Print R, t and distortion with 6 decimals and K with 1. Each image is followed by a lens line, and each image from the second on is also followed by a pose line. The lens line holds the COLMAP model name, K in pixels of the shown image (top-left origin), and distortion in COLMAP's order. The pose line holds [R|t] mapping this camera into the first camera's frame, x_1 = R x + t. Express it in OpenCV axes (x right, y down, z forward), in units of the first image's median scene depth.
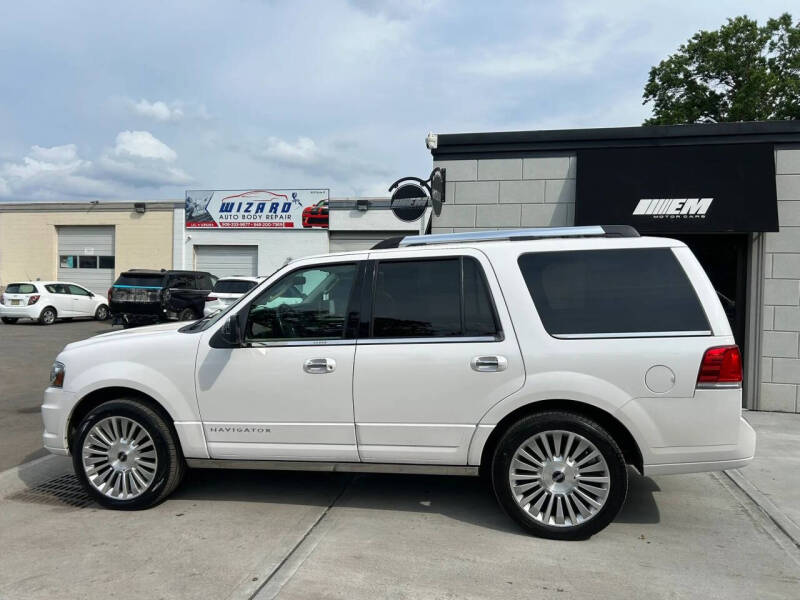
lens RADIAL K [[601.6, 0, 392.3], [0, 601.6, 298.3], [0, 0, 1]] dist [0.028142, -0.035817]
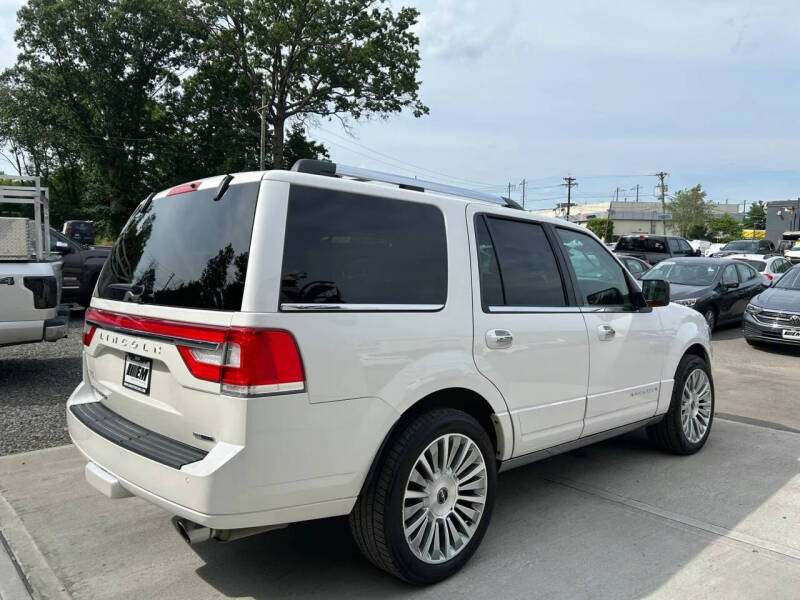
lens RADIAL K [[607.5, 0, 389.1], [0, 607.5, 296.5], [0, 0, 1]] dist [0.018282, -0.006955]
pose [[-0.584090, 0.037064, -0.810842, 0.803646], [-0.032953, 0.997051, 0.069313, -0.019615], [0.811020, 0.067205, -0.581146, 1.461853]]
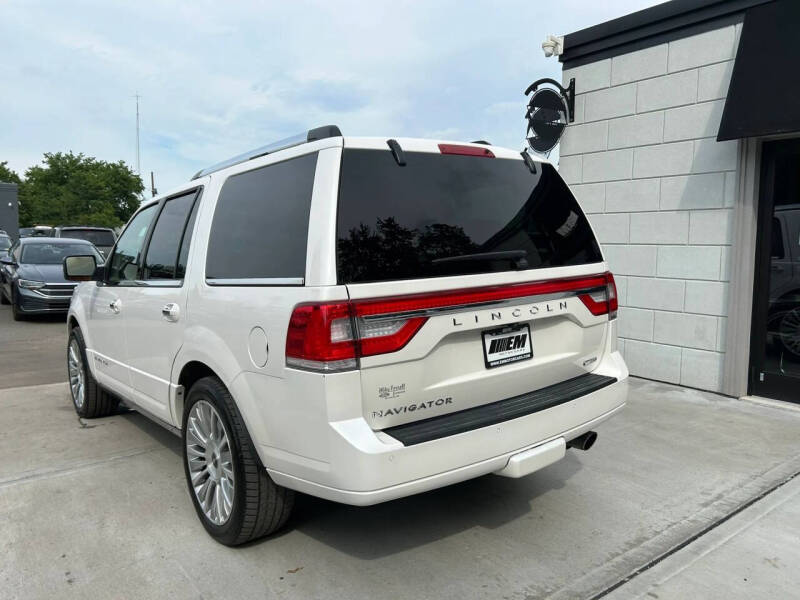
lens RADIAL K [[601.6, 0, 401.0], [0, 601.6, 296.6], [0, 0, 1]] dist [0.028142, -0.035817]
pose [[0.773421, 0.045443, -0.632262, 0.739183], [-0.003002, 0.997678, 0.068035, 0.022669], [0.633886, -0.050722, 0.771762, 0.435082]]
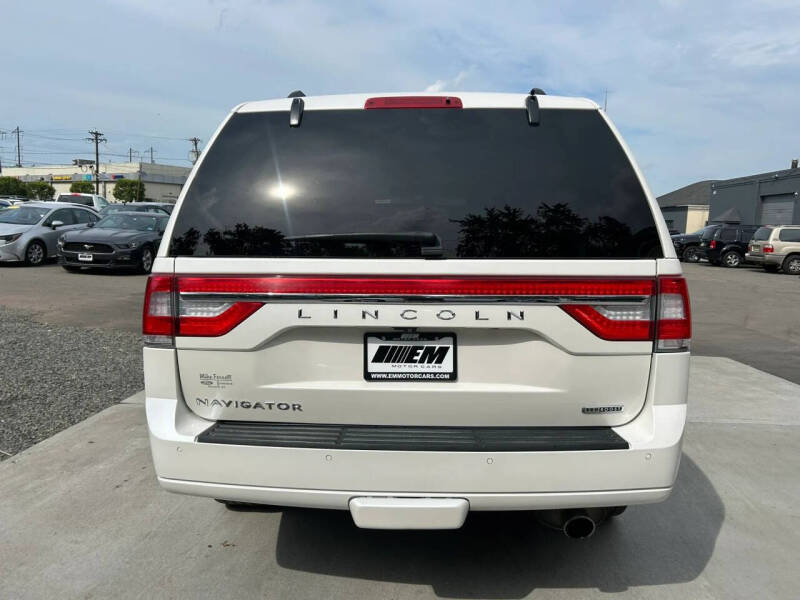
lens RADIAL K [[601.6, 0, 403.2], [0, 601.6, 293.7], [0, 0, 1]] dist [0.028142, -0.035817]
pose [[0.159137, 0.097985, -0.982382, 0.872174], [-0.045328, 0.994738, 0.091875, 0.023049], [0.986215, 0.029909, 0.162742, 0.848144]]
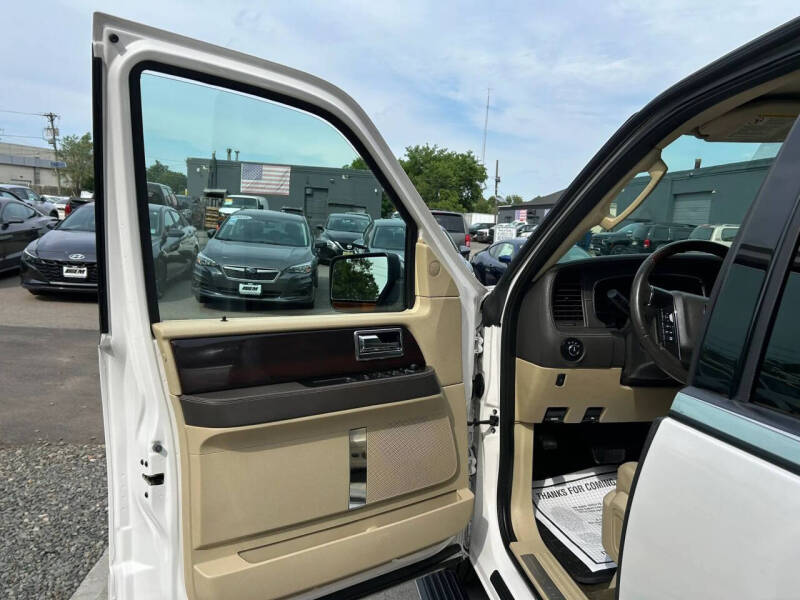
lens RADIAL K [[601.6, 0, 389.6], [0, 601.6, 294.1], [0, 0, 1]] dist [0.028142, -0.035817]
pose [[0.330602, 0.108690, -0.937491, 0.082284], [-0.056172, 0.993851, 0.095415, 0.016371], [0.942097, 0.021117, 0.334674, 0.686778]]
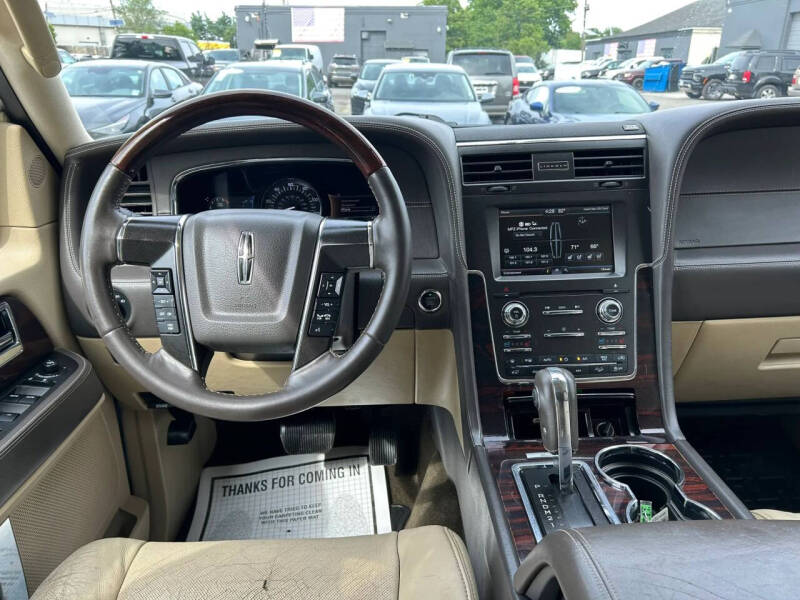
lens RADIAL K [[601.6, 0, 397.1], [0, 601.6, 303.8], [0, 0, 1]] dist [0.028142, -0.035817]
pose [[0.215308, 0.338103, -0.916149, -0.015953], [-0.006397, 0.938620, 0.344893, 0.007473], [0.976525, -0.068398, 0.204256, 0.965944]]
